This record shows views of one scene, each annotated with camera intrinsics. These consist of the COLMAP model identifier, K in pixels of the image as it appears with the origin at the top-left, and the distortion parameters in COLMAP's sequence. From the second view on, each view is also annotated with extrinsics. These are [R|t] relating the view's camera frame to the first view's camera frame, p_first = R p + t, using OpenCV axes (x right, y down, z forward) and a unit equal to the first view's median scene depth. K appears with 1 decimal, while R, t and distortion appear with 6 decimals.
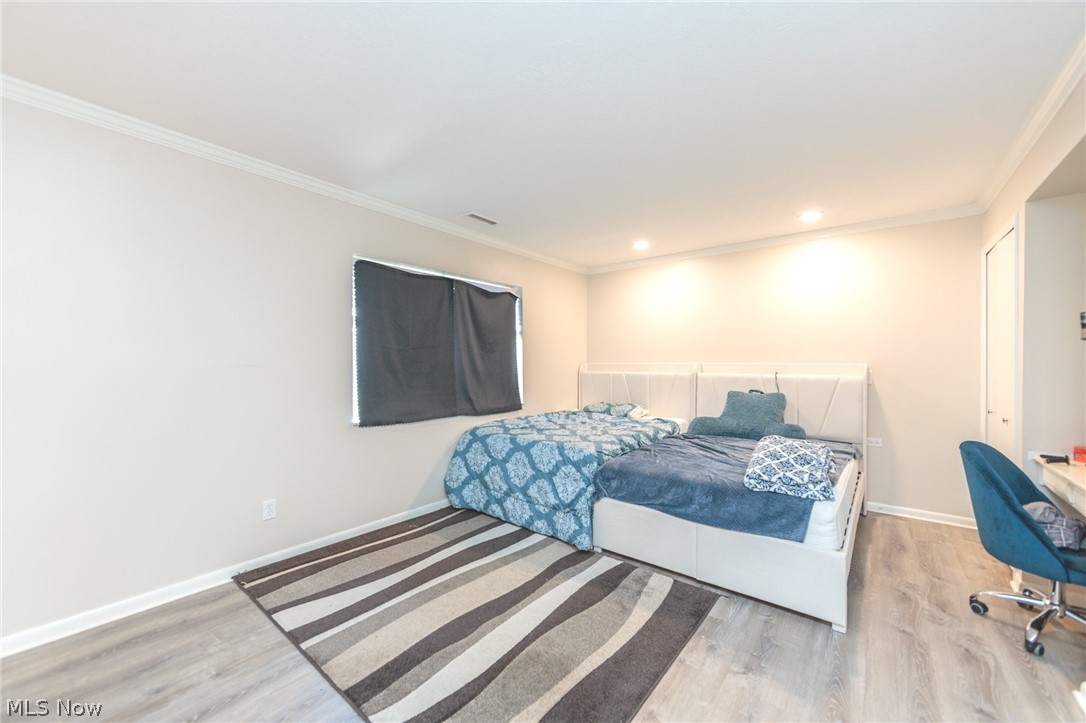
lens RADIAL K [[424.5, 0, 546.4], [0, 424.5, 359.9], [0, 0, 1]] dist [-0.002469, -0.000200]
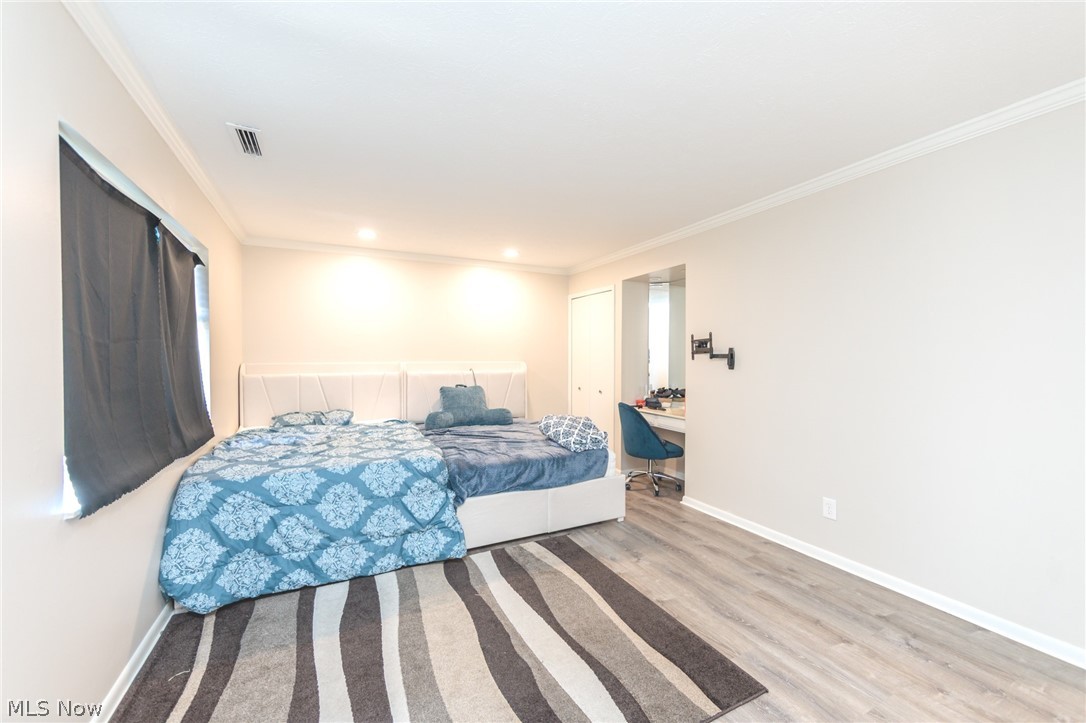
lens RADIAL K [[424.5, 0, 546.4], [0, 424.5, 359.9], [0, 0, 1]] dist [-0.002469, -0.000200]
pose [[0.415987, -0.008369, 0.909332, -0.611388], [-0.000755, 0.999954, 0.009548, -0.011733], [-0.909370, -0.004658, 0.415962, 0.361465]]
